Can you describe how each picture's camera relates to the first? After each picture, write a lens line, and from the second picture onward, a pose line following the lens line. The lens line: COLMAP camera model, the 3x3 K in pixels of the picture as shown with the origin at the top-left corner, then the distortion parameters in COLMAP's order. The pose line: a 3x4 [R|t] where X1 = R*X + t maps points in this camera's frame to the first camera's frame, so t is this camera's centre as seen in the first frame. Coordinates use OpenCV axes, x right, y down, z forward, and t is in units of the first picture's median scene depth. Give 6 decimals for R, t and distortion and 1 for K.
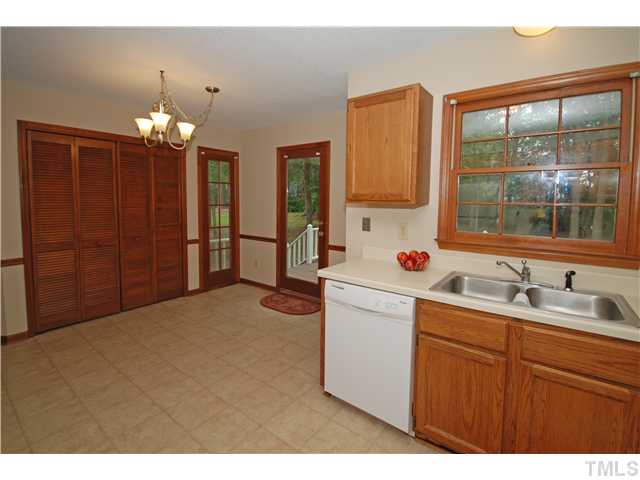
lens RADIAL K [[305.5, 0, 321.5], [0, 305.5, 222.8], [0, 0, 1]] dist [0.000450, -0.003719]
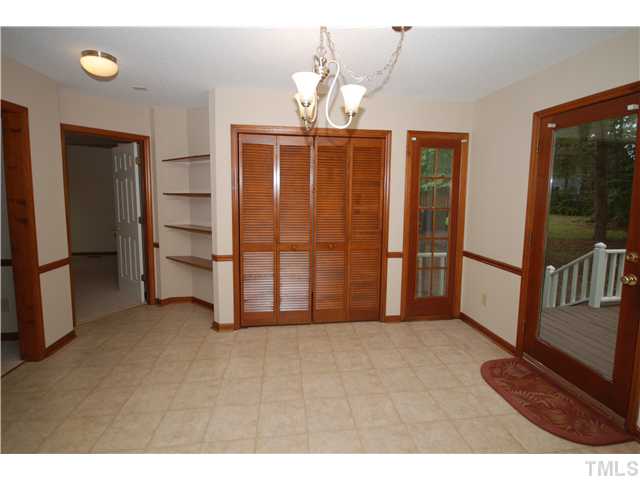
lens RADIAL K [[305.5, 0, 318.3], [0, 305.5, 220.9], [0, 0, 1]] dist [0.000450, -0.003719]
pose [[0.703866, 0.058972, -0.707881, -0.011269], [-0.058401, 0.997978, 0.025070, -0.031757], [0.707928, 0.023695, 0.705887, 0.300857]]
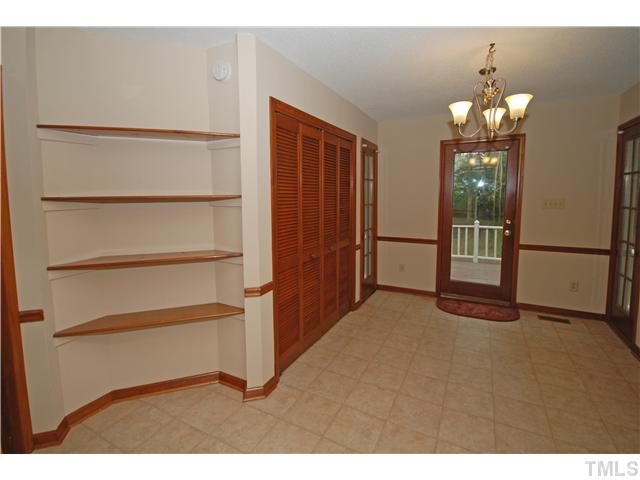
lens RADIAL K [[305.5, 0, 322.9], [0, 305.5, 223.8], [0, 0, 1]] dist [0.000450, -0.003719]
pose [[0.984087, -0.033493, 0.174502, -0.650181], [0.030144, 0.999308, 0.021809, -0.027077], [-0.175112, -0.016202, 0.984415, 0.152587]]
